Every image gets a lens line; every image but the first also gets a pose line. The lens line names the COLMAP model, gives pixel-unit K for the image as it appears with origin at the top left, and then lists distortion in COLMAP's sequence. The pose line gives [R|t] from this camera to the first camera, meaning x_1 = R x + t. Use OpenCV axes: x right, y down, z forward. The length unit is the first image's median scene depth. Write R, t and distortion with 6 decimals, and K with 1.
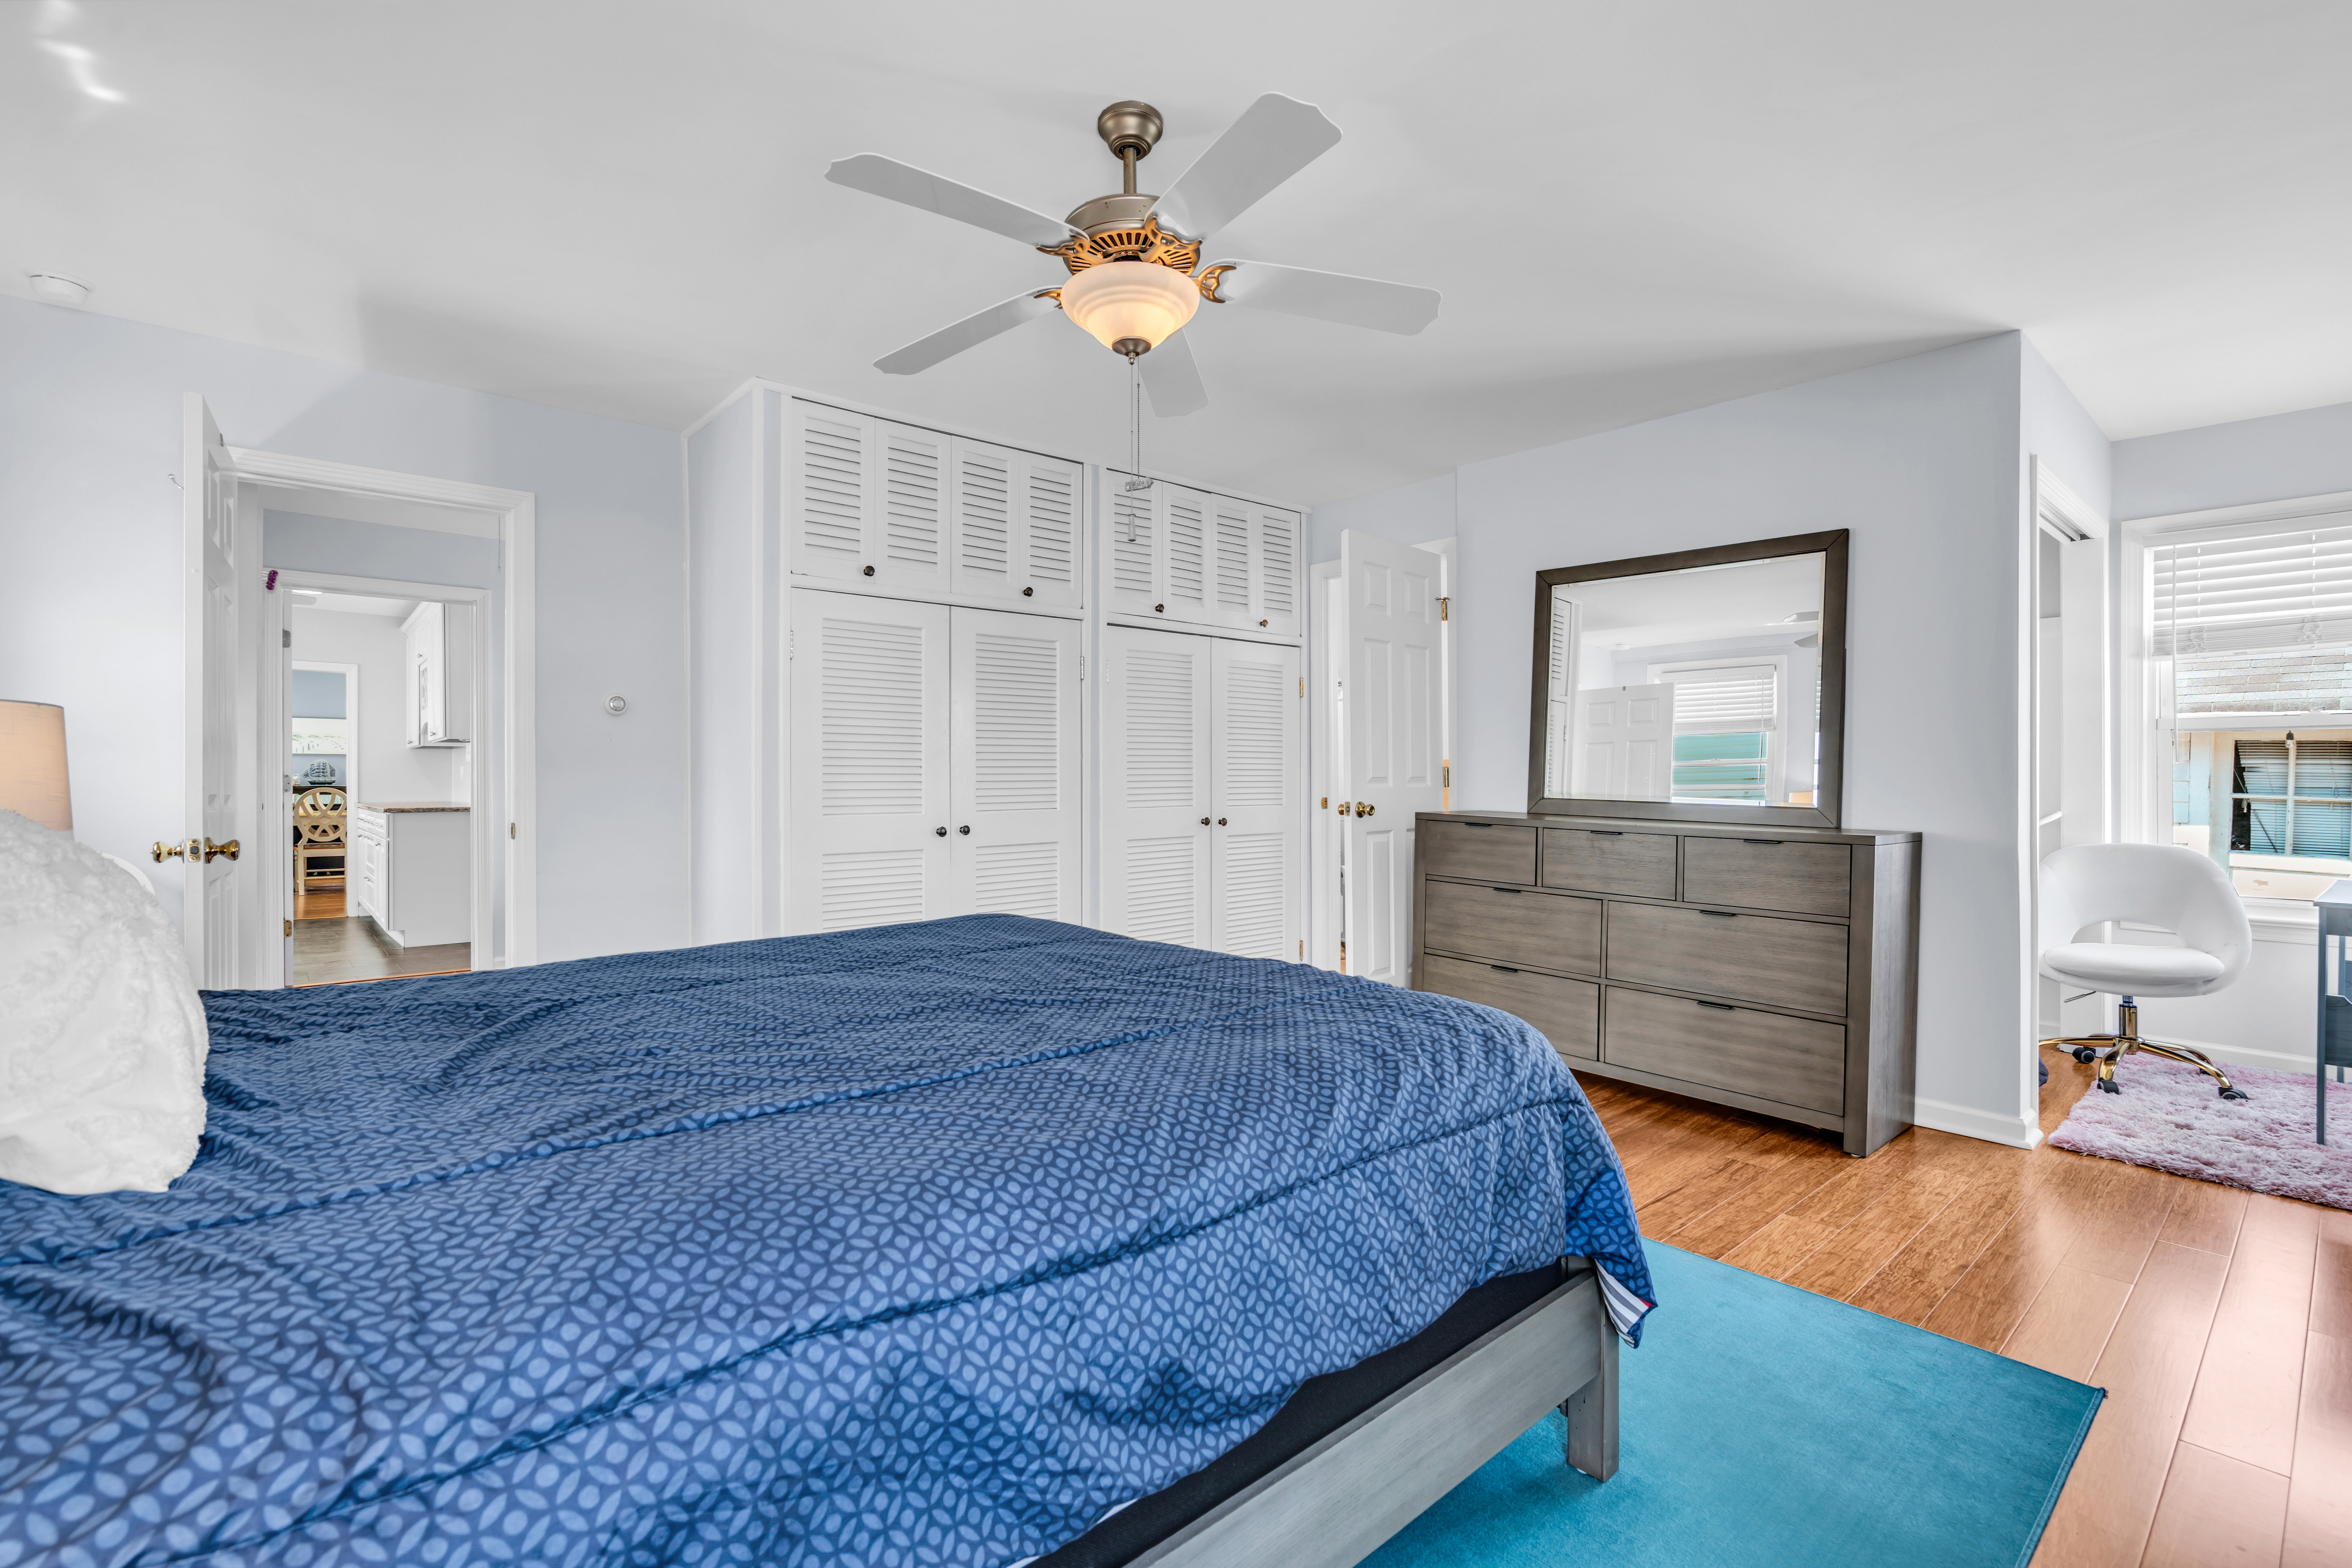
lens RADIAL K [[1032.0, 0, 1195.9], [0, 1032.0, 771.8], [0, 0, 1]] dist [-0.000897, 0.000046]
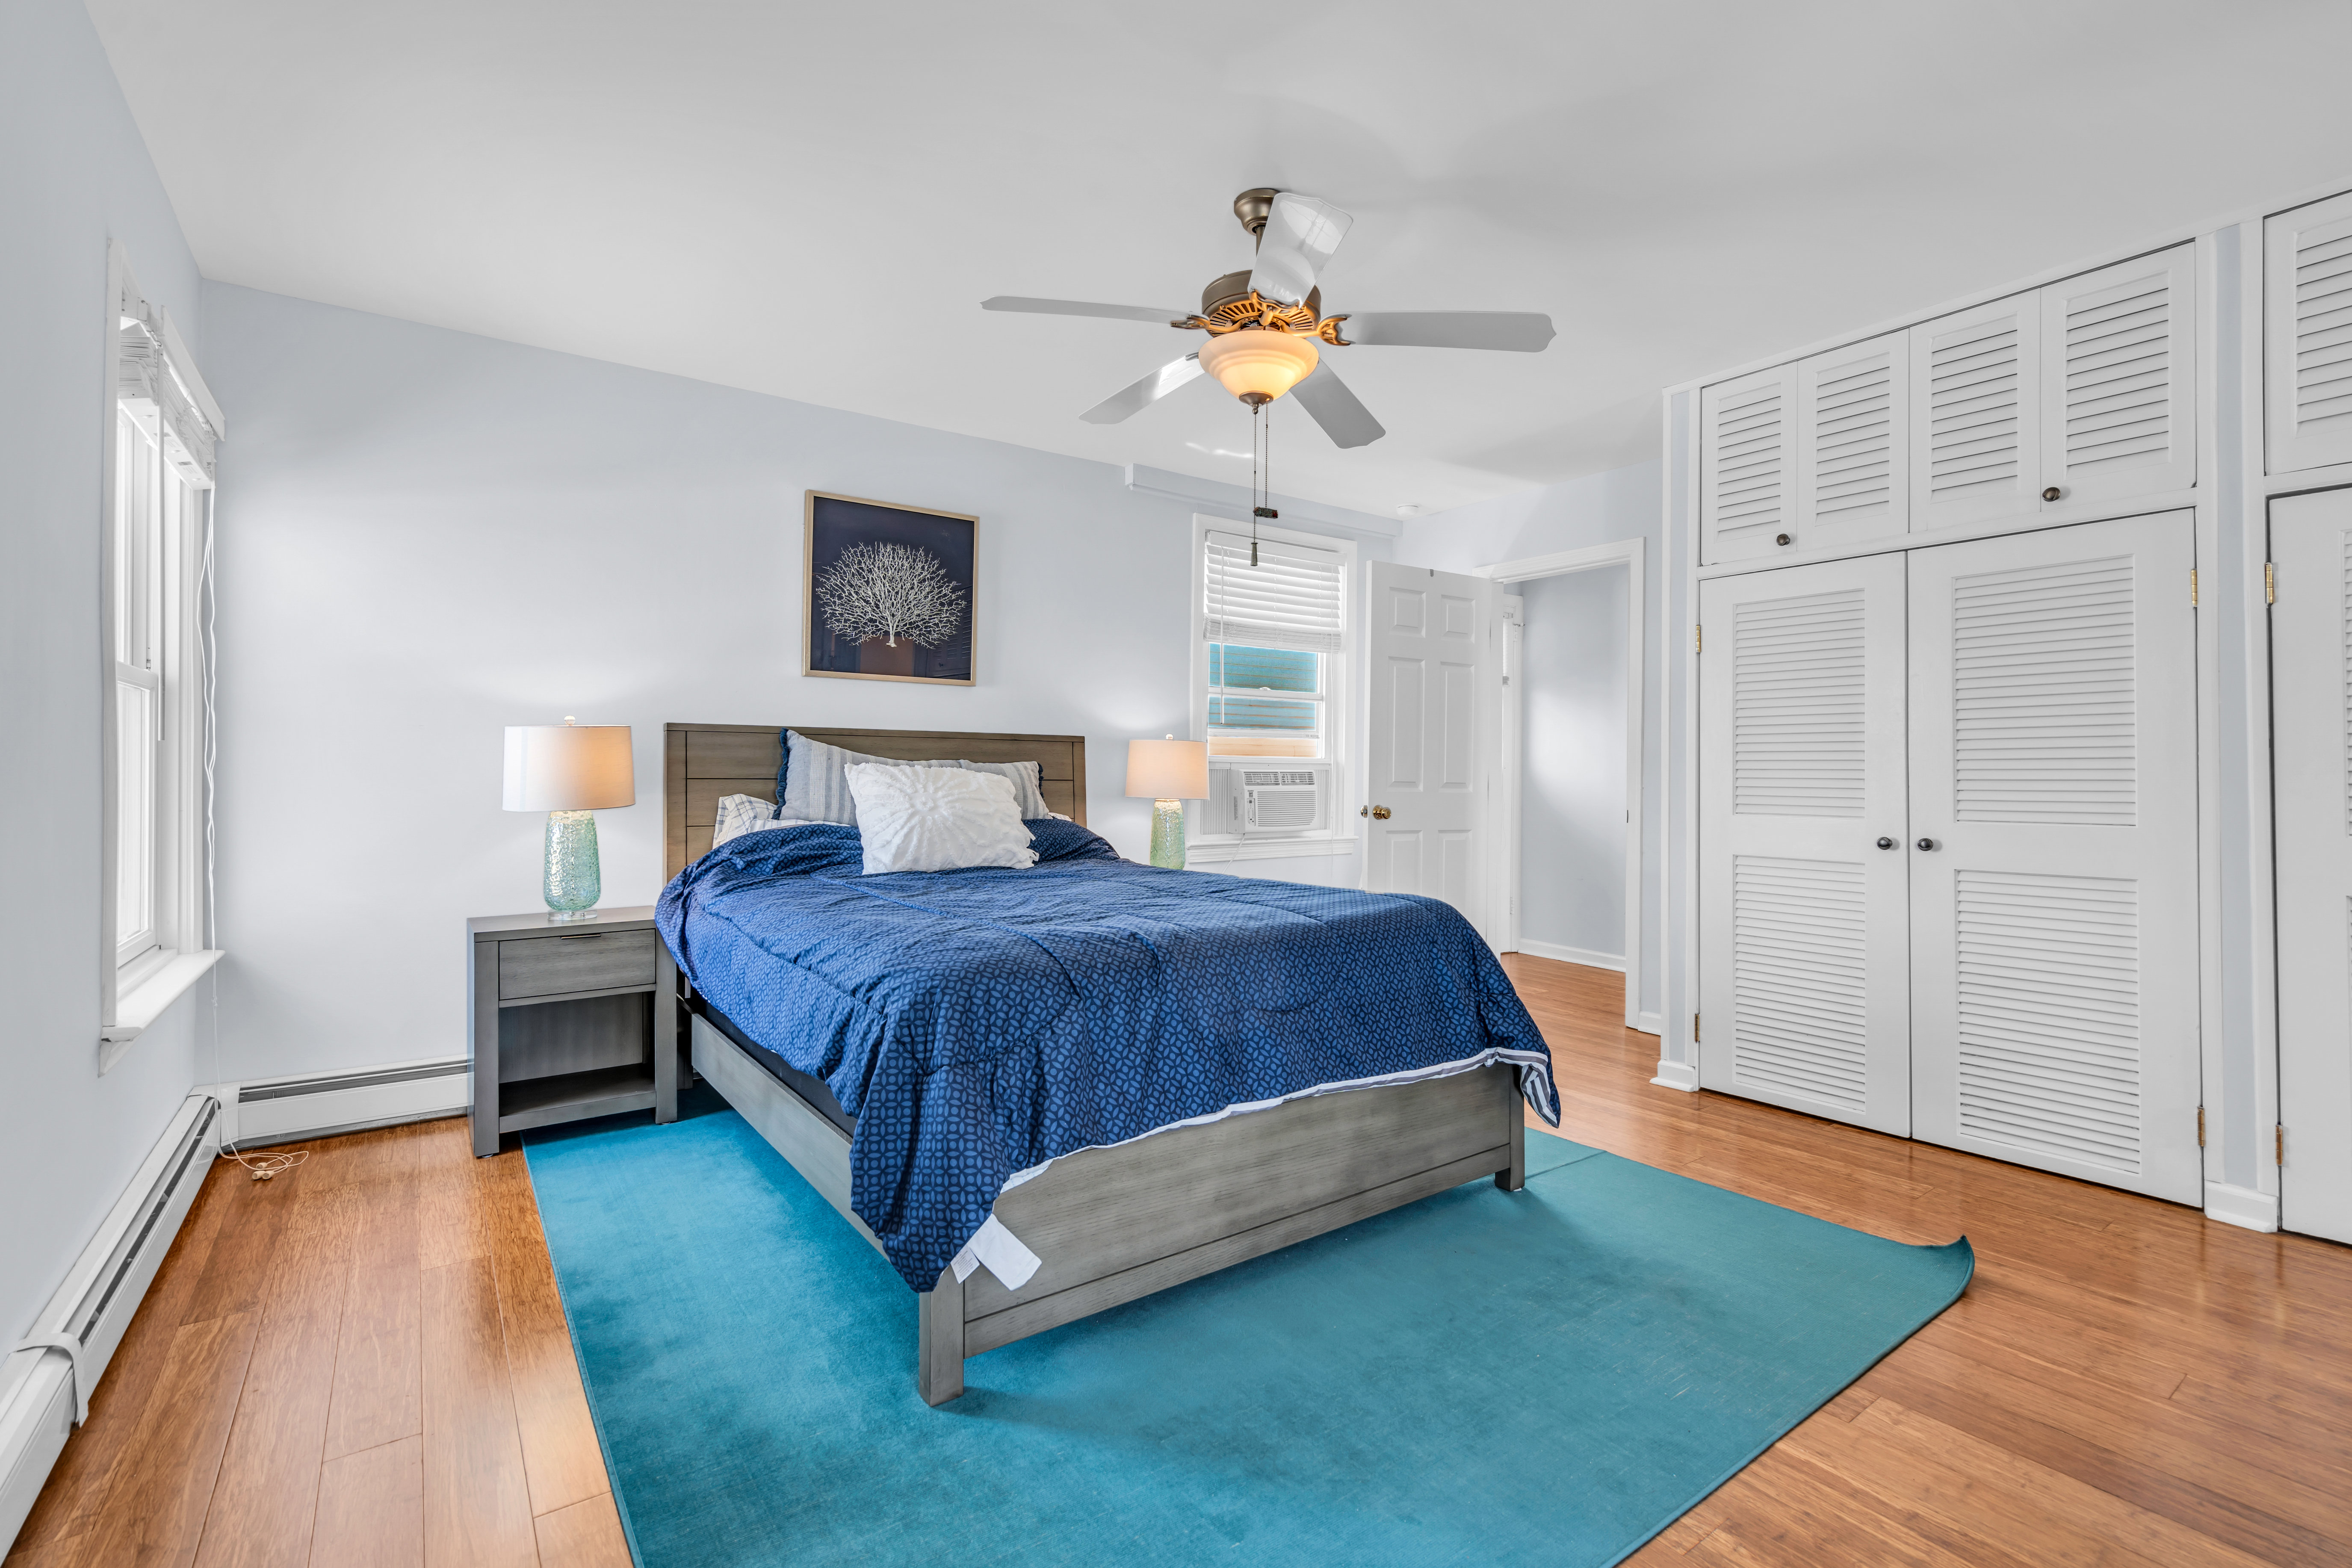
lens RADIAL K [[1032.0, 0, 1195.9], [0, 1032.0, 771.8], [0, 0, 1]] dist [-0.000897, 0.000046]
pose [[-0.065405, 0.007113, -0.997833, 0.570268], [0.005368, 0.999963, 0.006776, -0.004518], [0.997844, -0.004914, -0.065440, 0.528048]]
